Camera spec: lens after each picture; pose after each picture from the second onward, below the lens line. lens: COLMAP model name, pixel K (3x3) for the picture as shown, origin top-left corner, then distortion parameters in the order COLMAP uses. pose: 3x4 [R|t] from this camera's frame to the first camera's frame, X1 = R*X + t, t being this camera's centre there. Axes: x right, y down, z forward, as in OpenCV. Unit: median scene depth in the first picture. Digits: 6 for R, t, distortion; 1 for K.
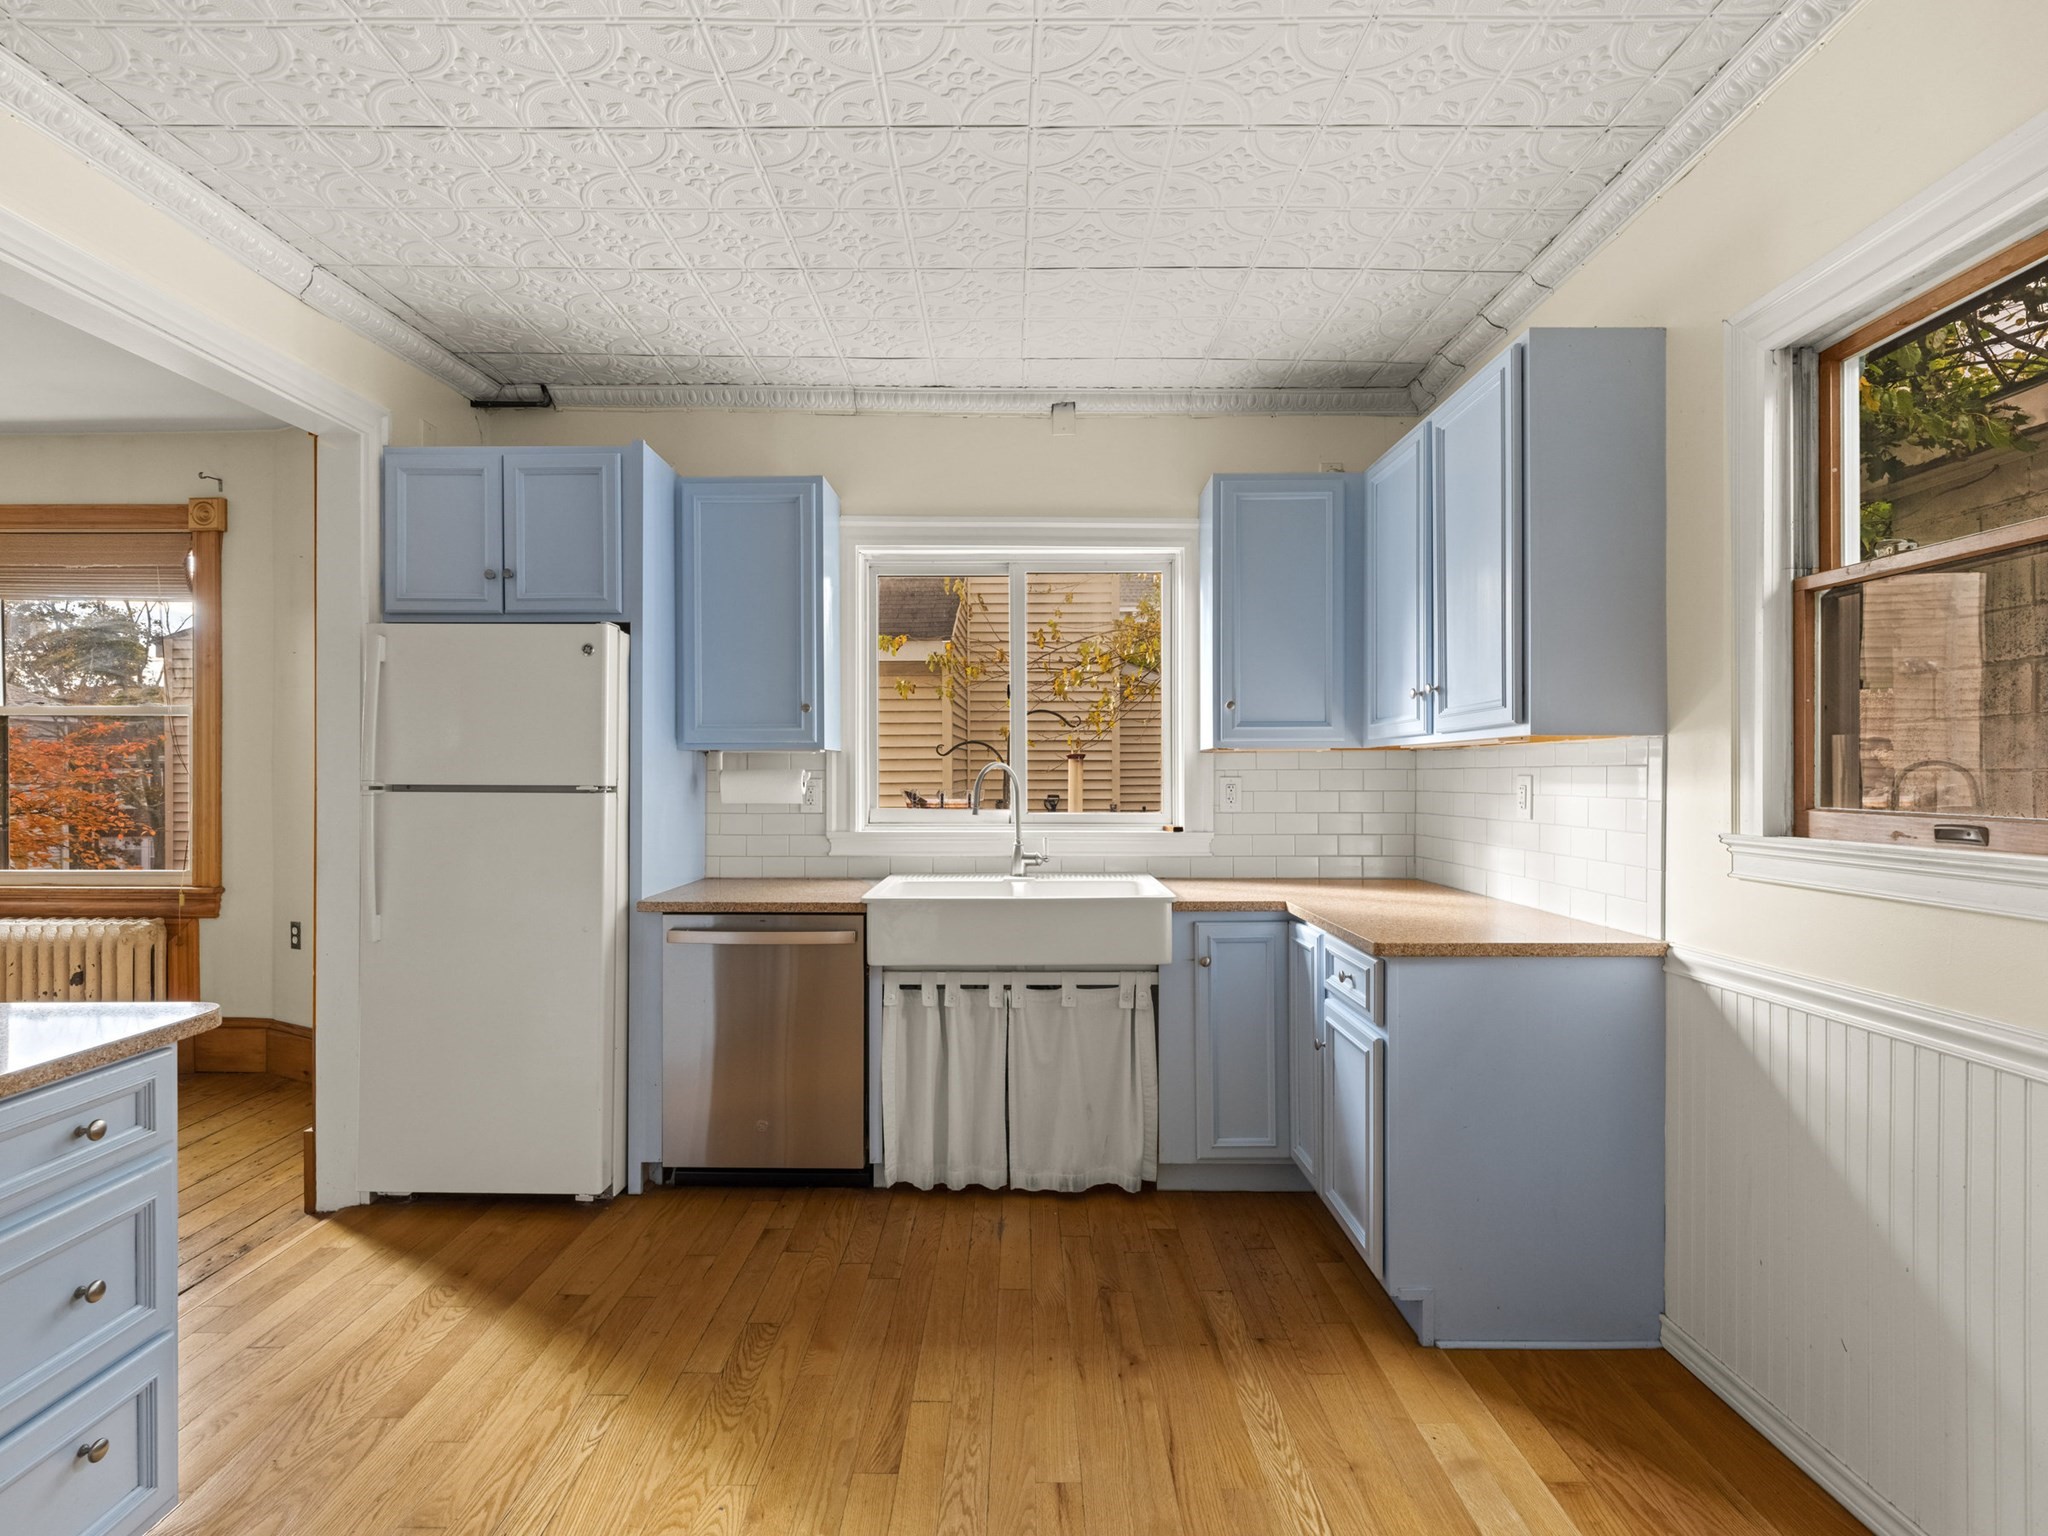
lens RADIAL K [[1007.4, 0, 997.1], [0, 1007.4, 772.0], [0, 0, 1]] dist [-0.001176, 0.000278]
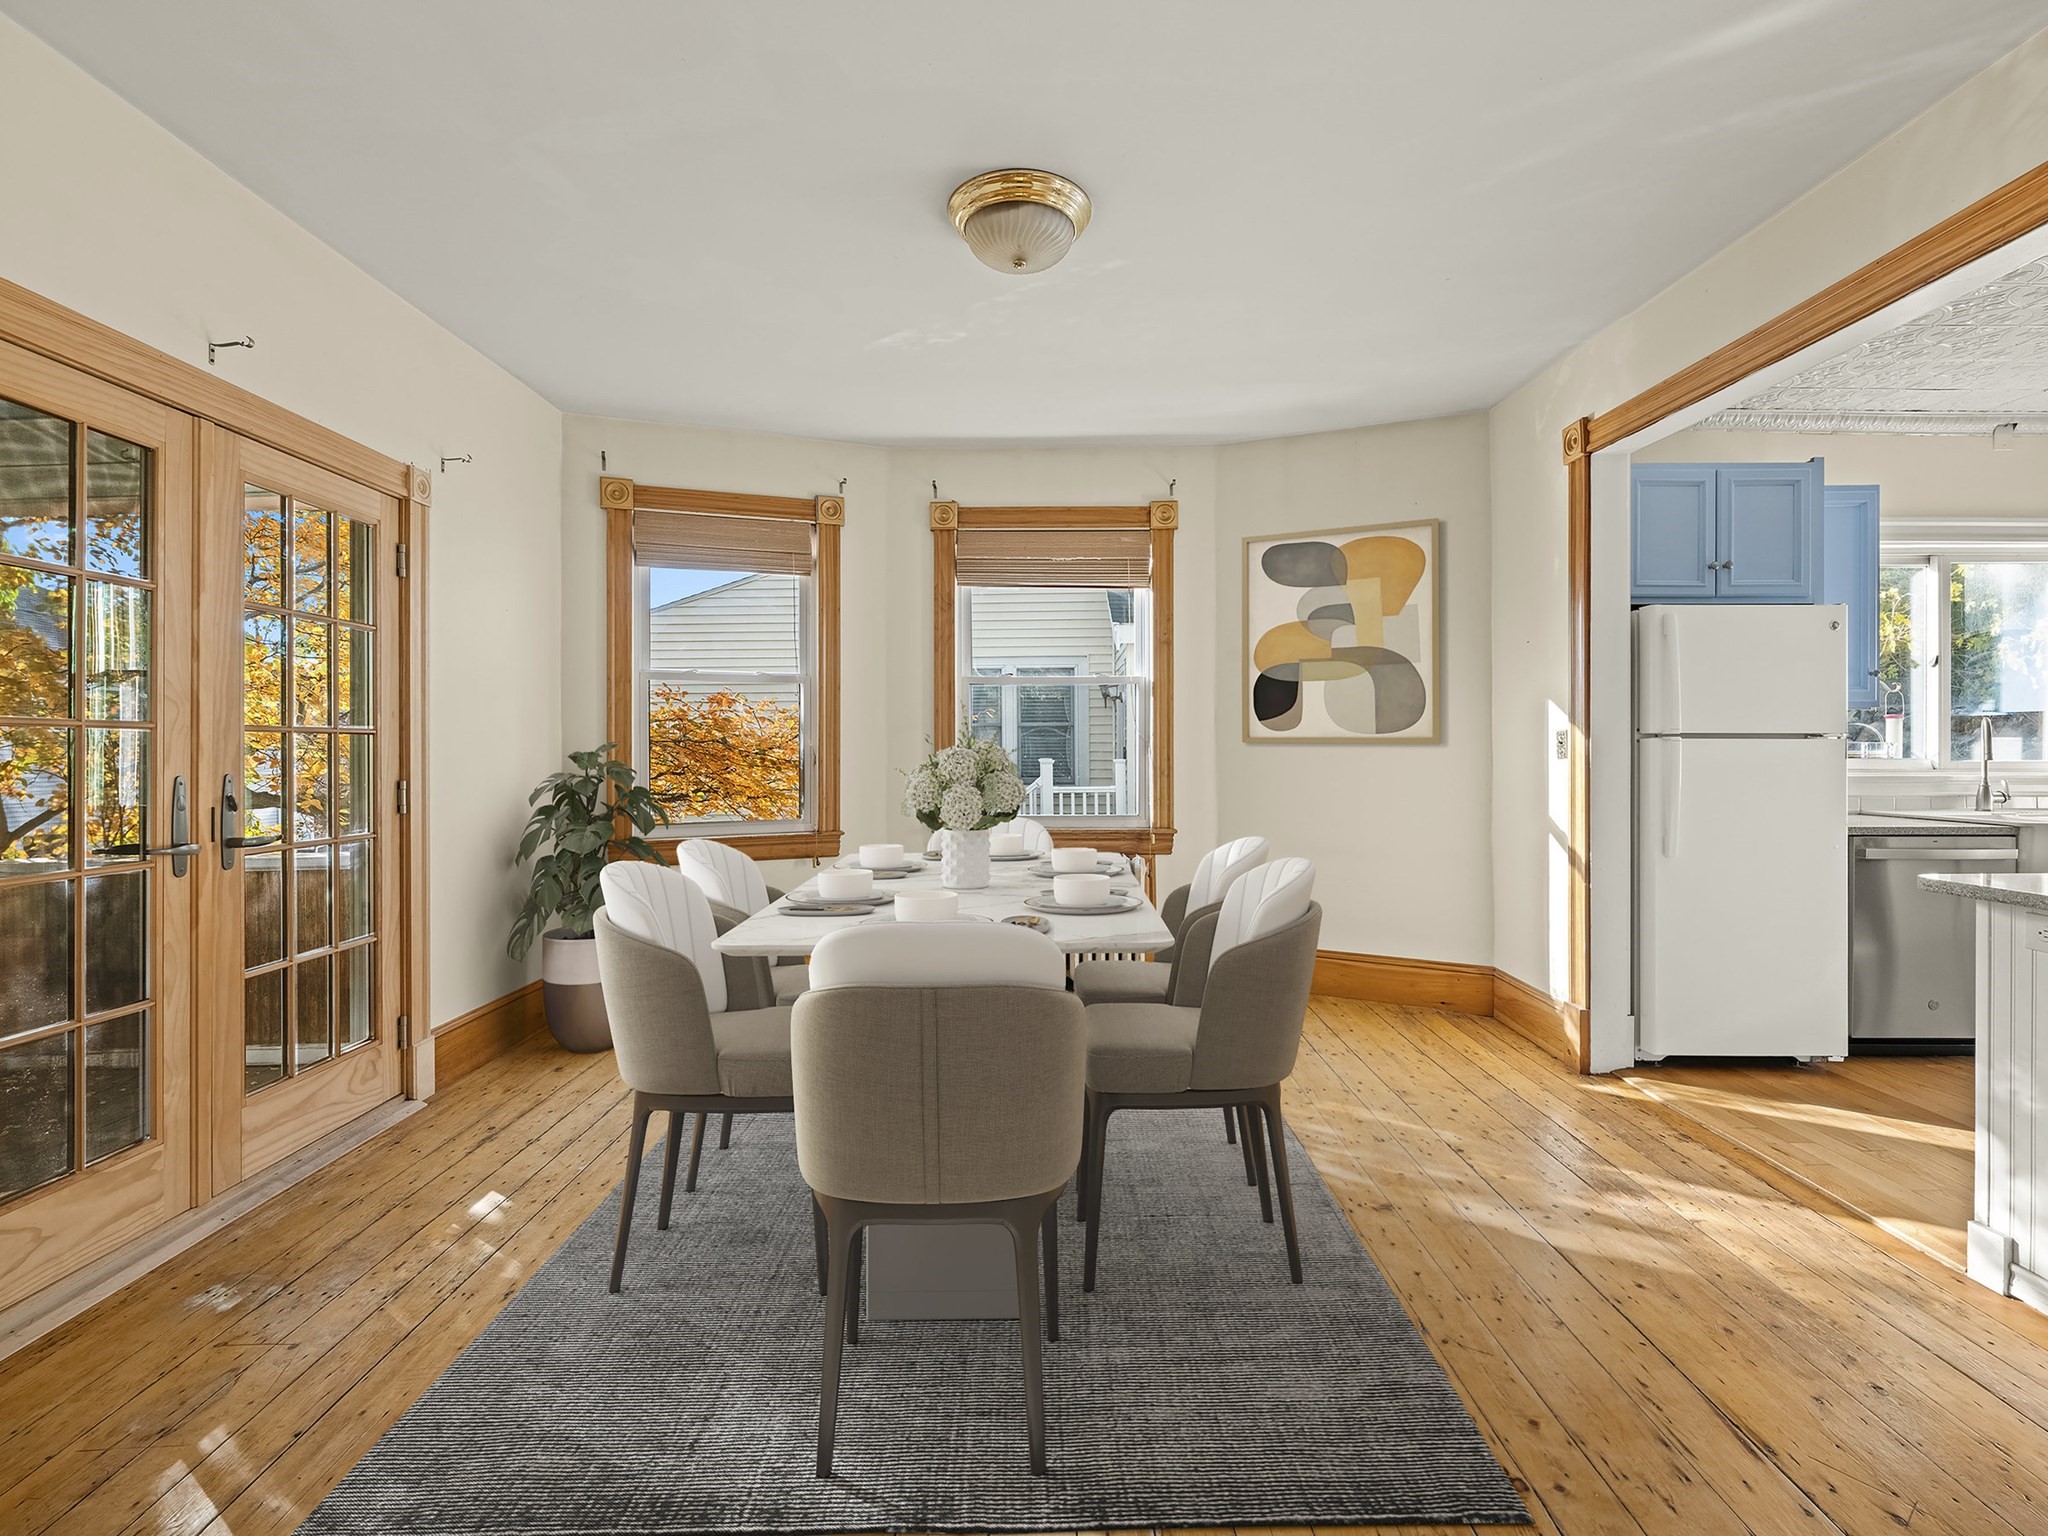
lens RADIAL K [[953.7, 0, 1009.5], [0, 953.7, 762.8], [0, 0, 1]] dist [-0.000637, 0.000994]
pose [[0.999954, -0.002763, 0.009167, -0.996916], [0.002677, 0.999952, 0.009377, 0.025873], [-0.009193, -0.009352, 0.999914, -0.129454]]
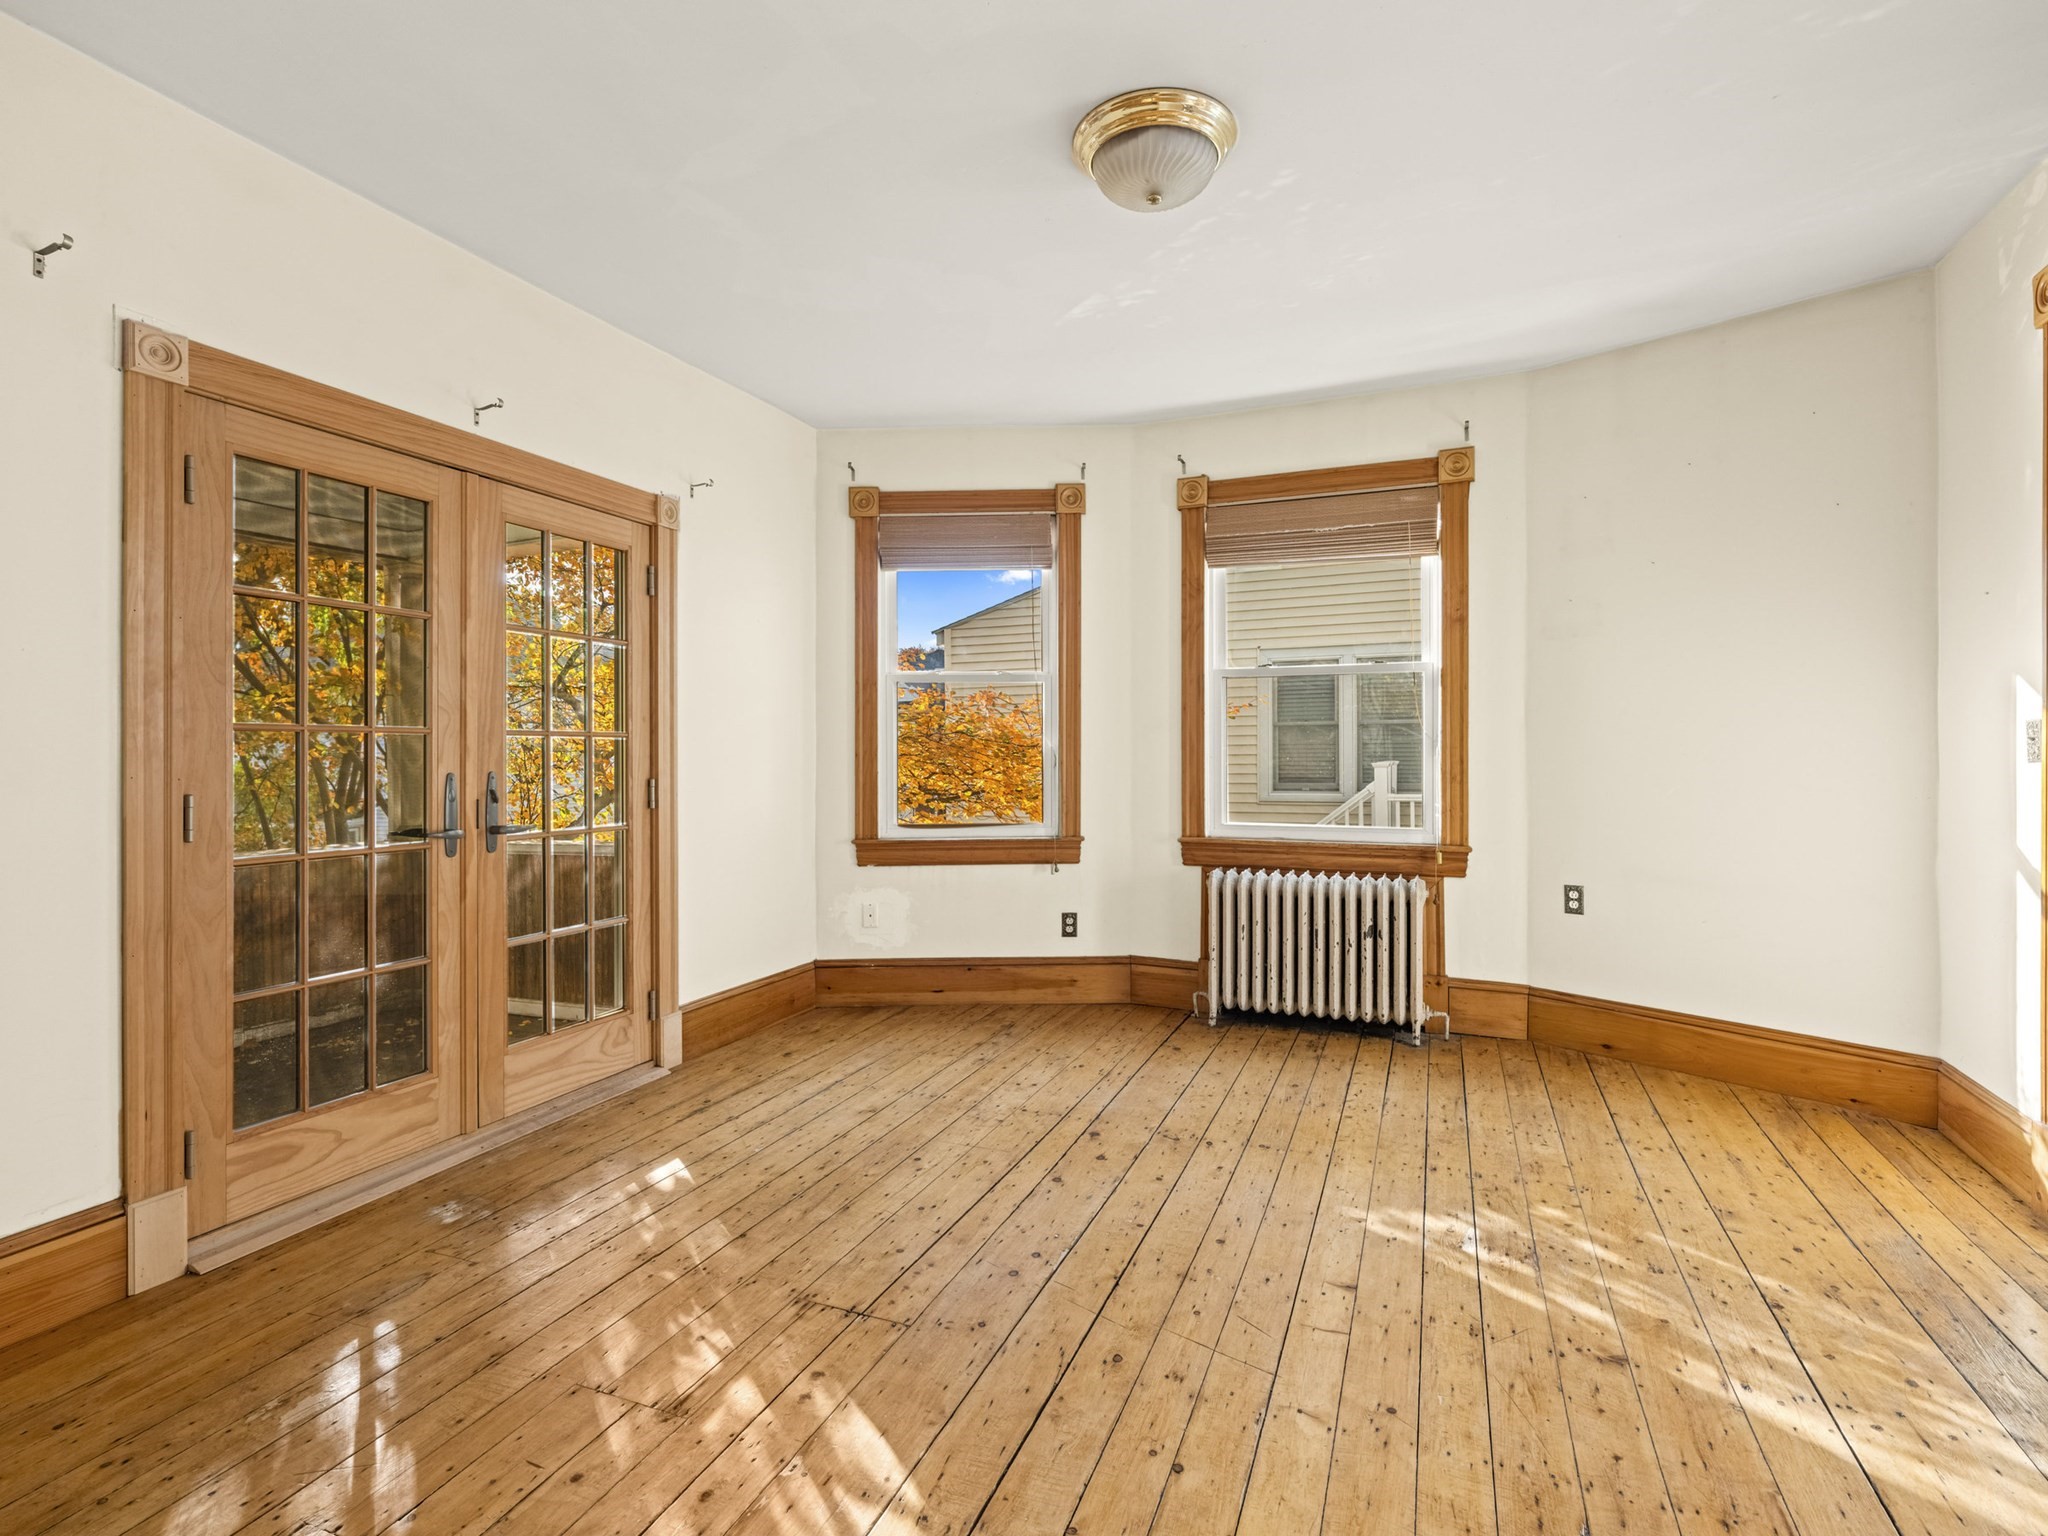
lens RADIAL K [[1007.4, 0, 1004.4], [0, 1007.4, 767.9], [0, 0, 1]] dist [-0.001176, 0.000278]
pose [[0.929506, 0.002099, -0.368801, -0.846926], [0.001761, 0.999947, 0.010128, 0.027859], [0.368803, -0.010063, 0.929453, -0.077121]]
